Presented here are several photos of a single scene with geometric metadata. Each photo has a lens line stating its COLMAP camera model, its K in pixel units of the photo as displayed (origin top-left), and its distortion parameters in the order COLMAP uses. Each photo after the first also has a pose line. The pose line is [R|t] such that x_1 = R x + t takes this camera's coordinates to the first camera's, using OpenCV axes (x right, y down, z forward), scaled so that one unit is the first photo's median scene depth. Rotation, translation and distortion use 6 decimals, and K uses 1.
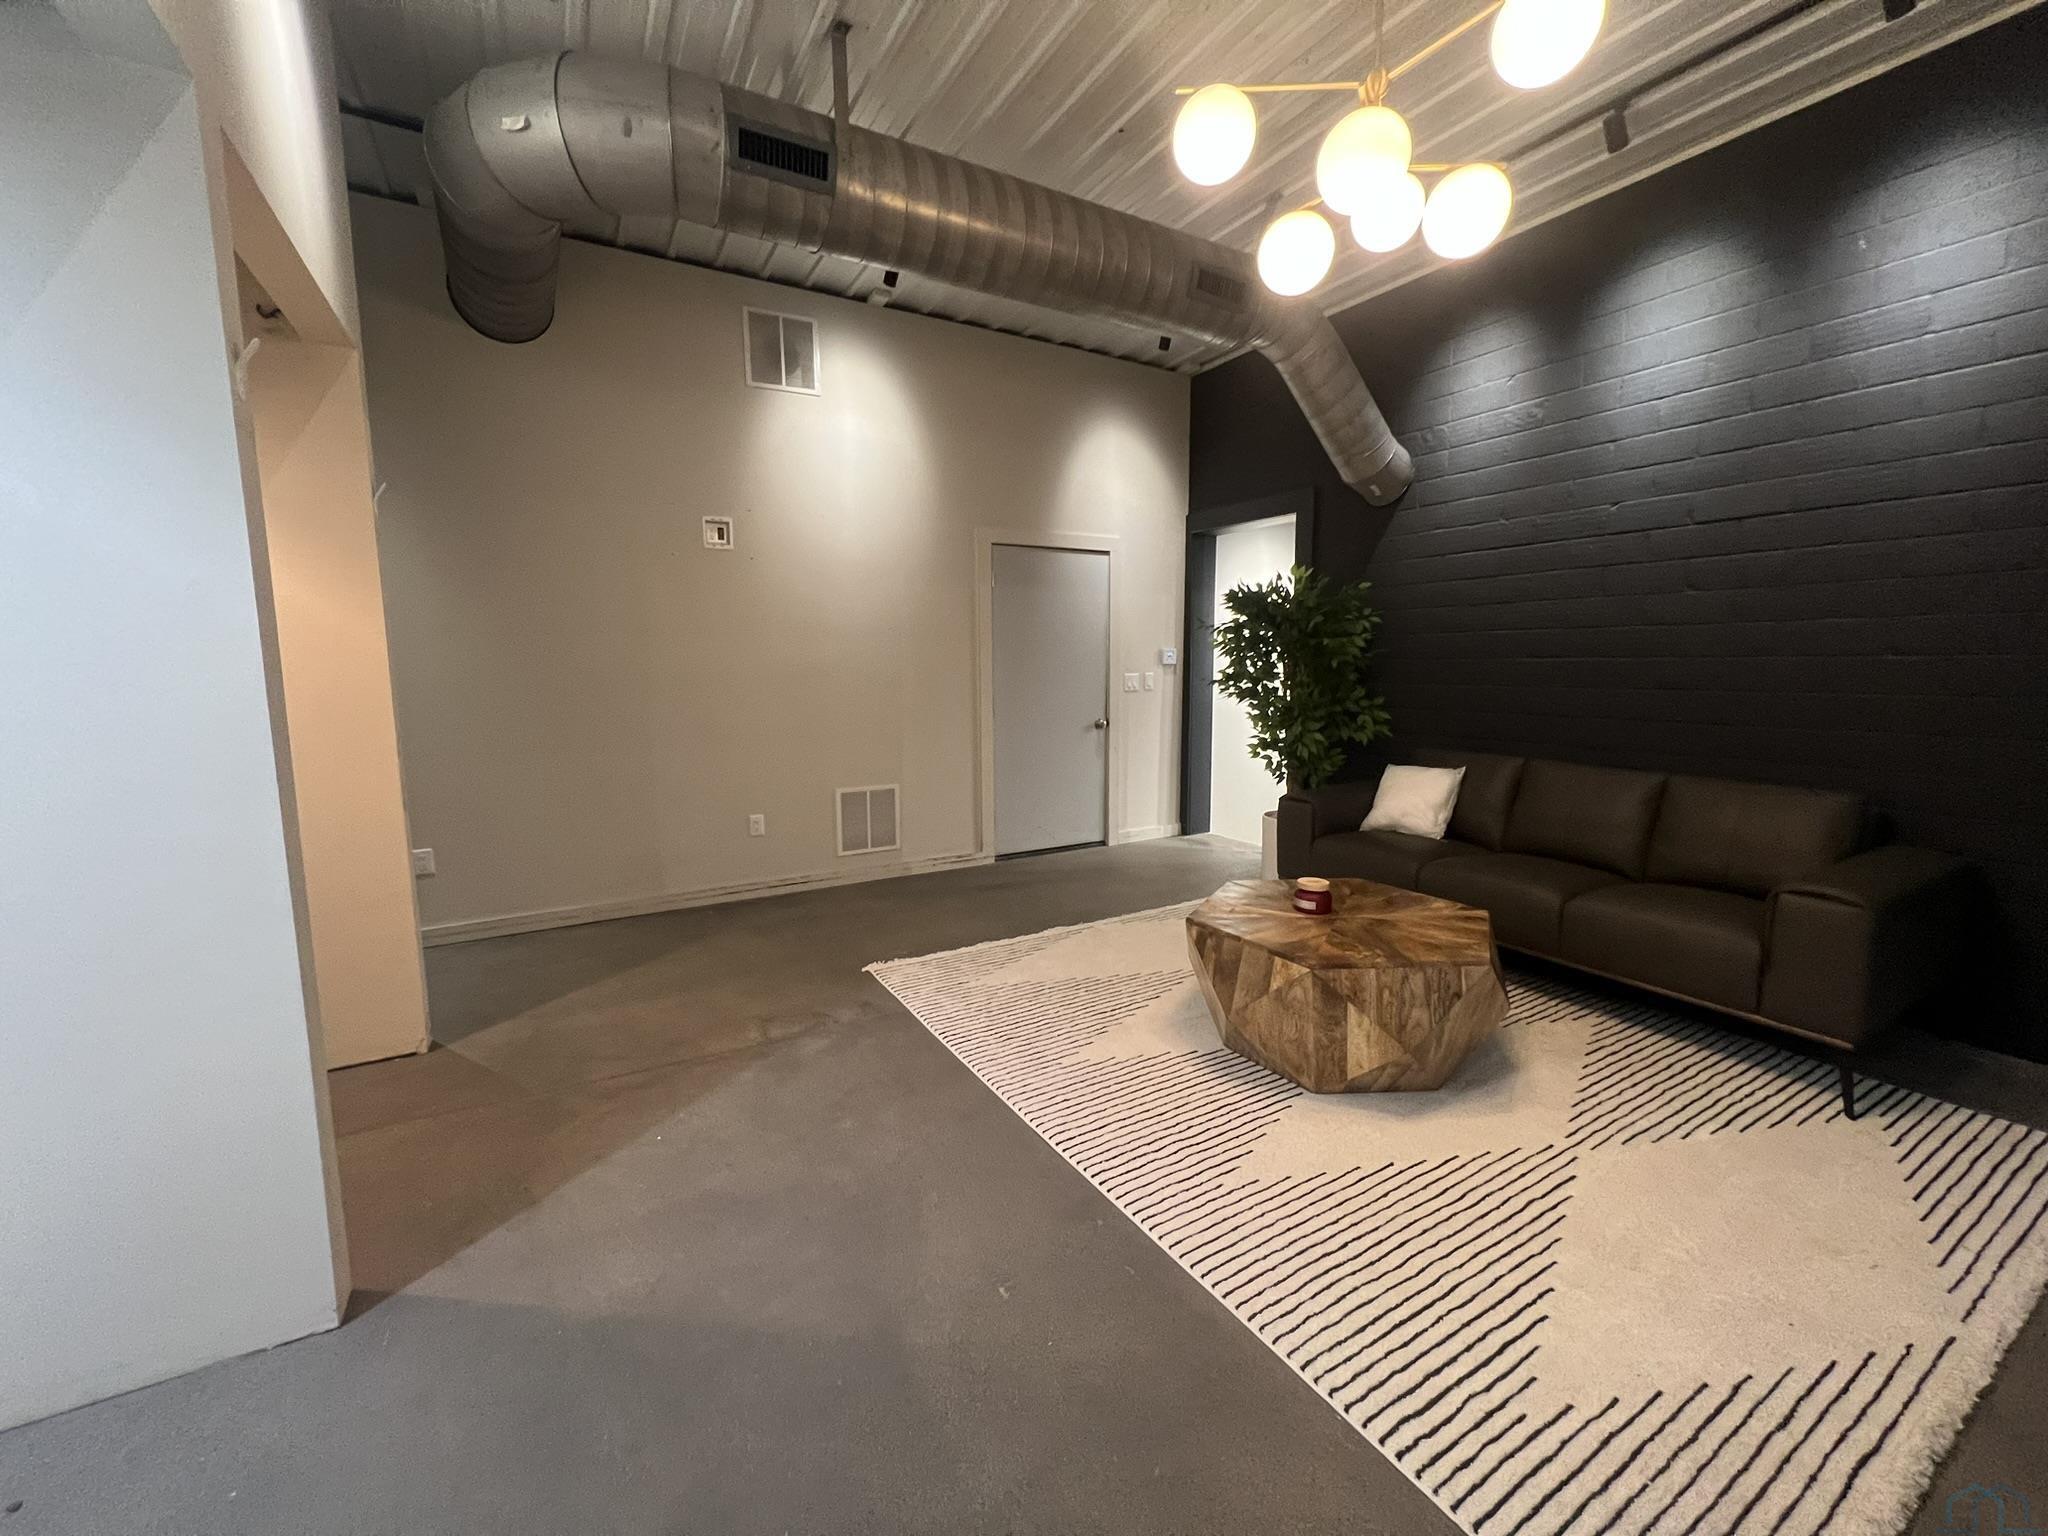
lens RADIAL K [[810.0, 0, 1024.0], [0, 810.0, 768.0], [0, 0, 1]] dist [0.009435, 0.000240]
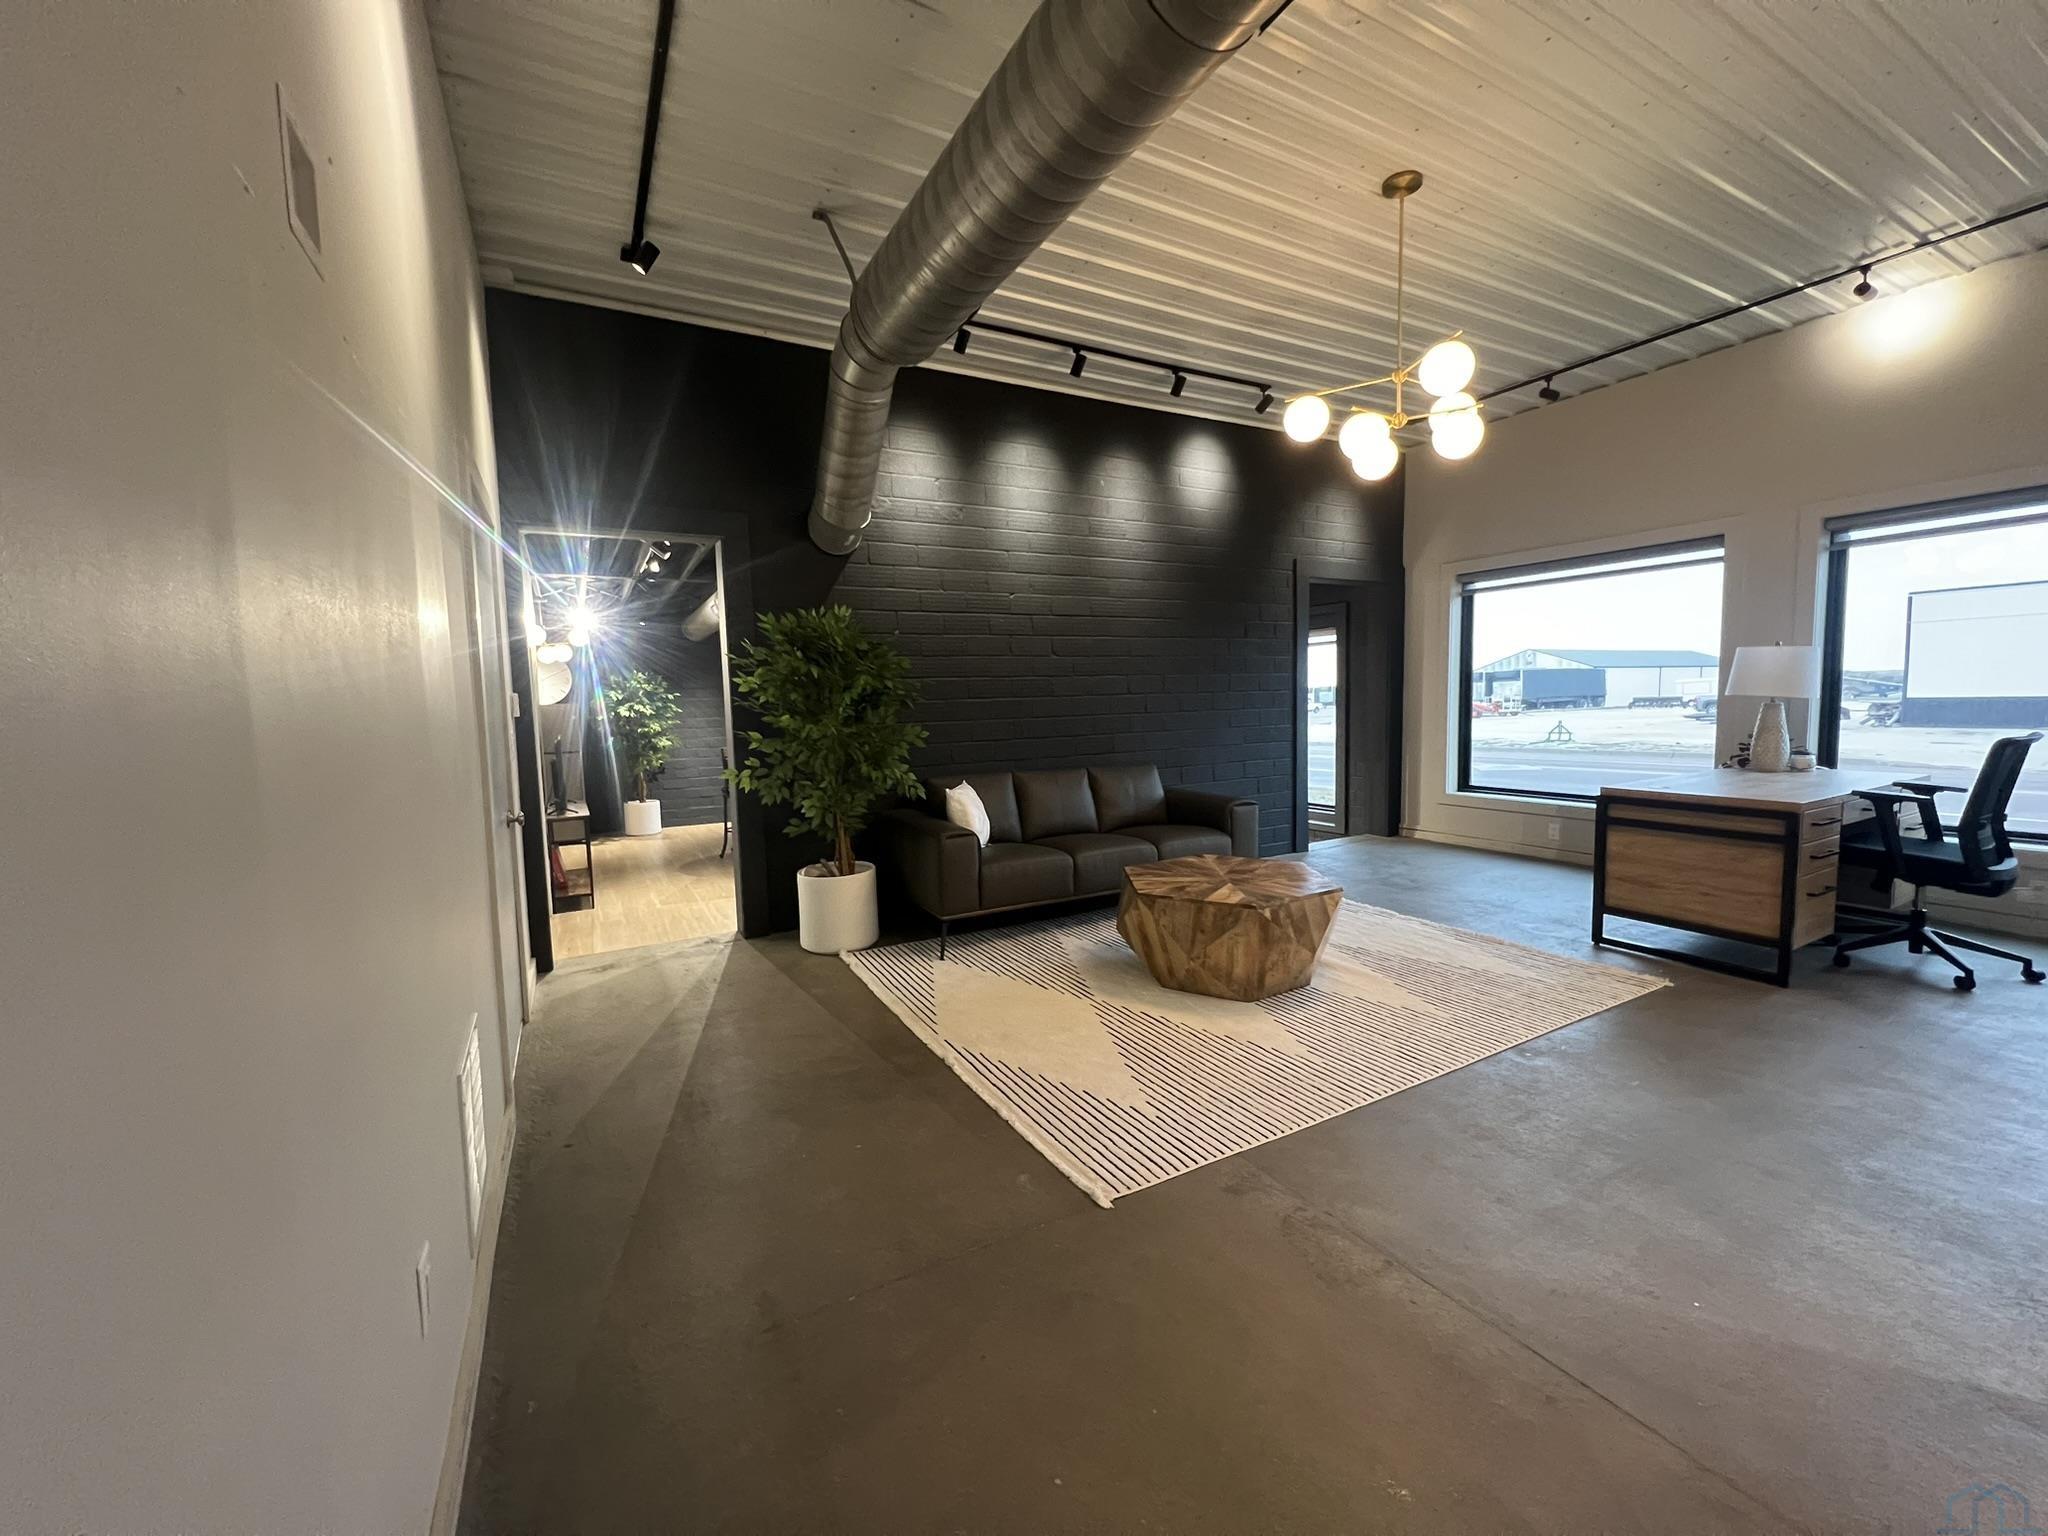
lens RADIAL K [[810.0, 0, 1024.0], [0, 810.0, 768.0], [0, 0, 1]] dist [0.009435, 0.000240]
pose [[0.025866, -0.078176, 0.996604, -0.791159], [0.159871, 0.984430, 0.073072, -0.128735], [-0.986799, 0.157438, 0.037962, 1.011015]]
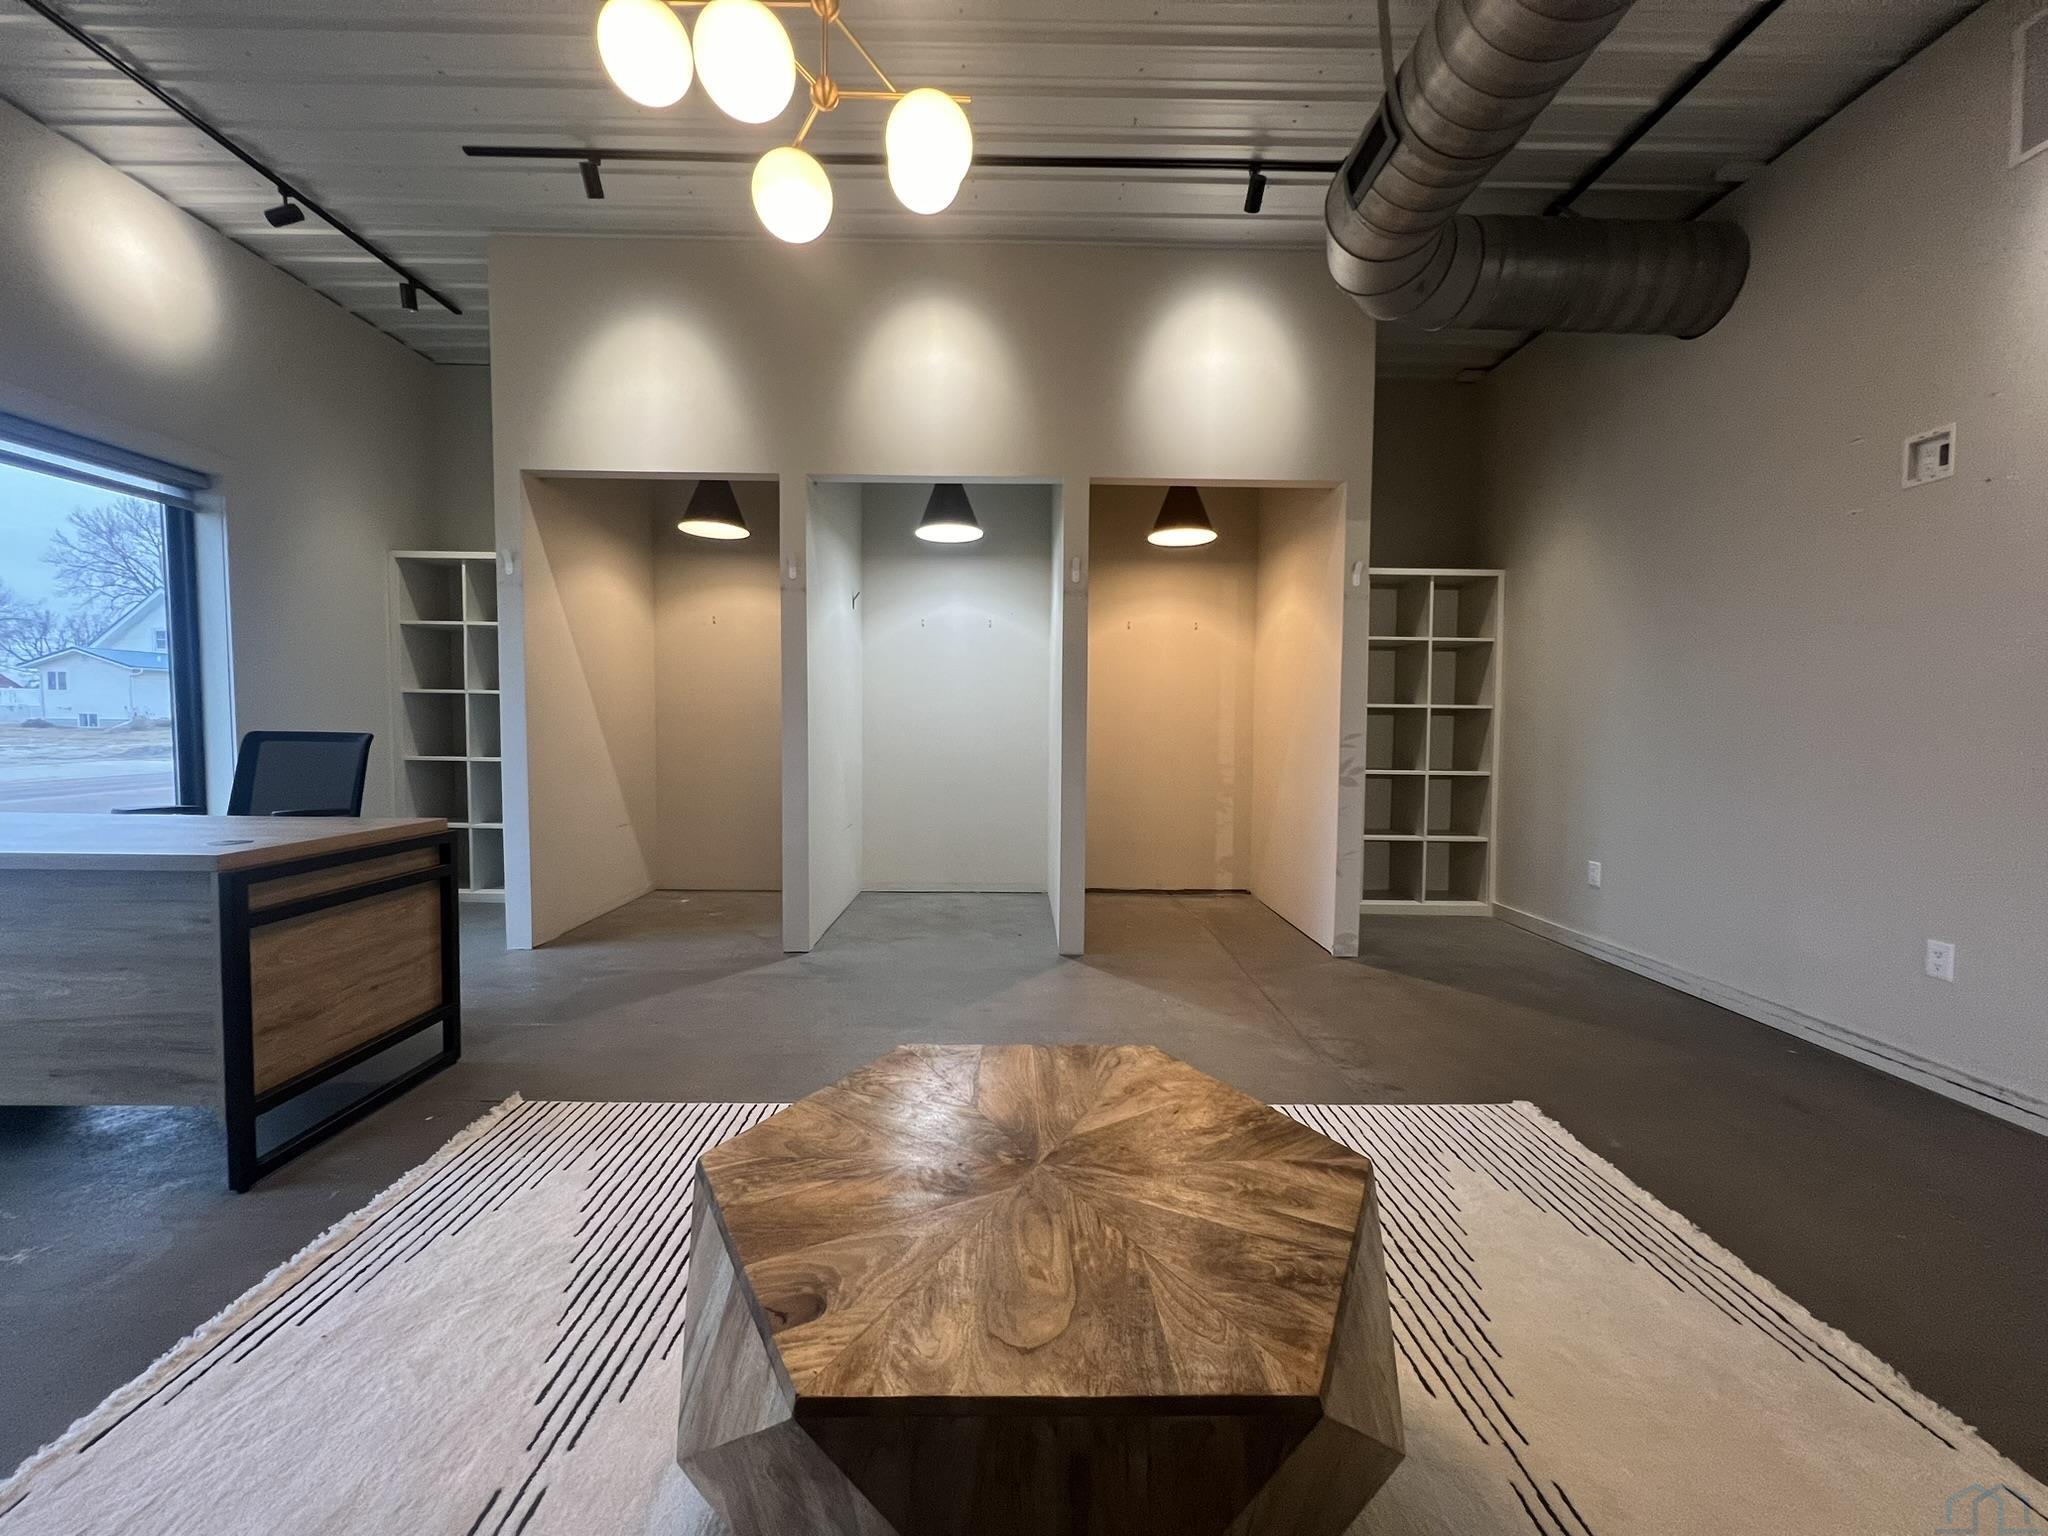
lens RADIAL K [[810.0, 0, 1024.0], [0, 810.0, 768.0], [0, 0, 1]] dist [0.009435, 0.000240]
pose [[-0.501531, 0.038727, -0.864272, 0.622897], [-0.118577, 0.986493, 0.113012, -0.064271], [0.856975, 0.159162, -0.490165, 0.954903]]
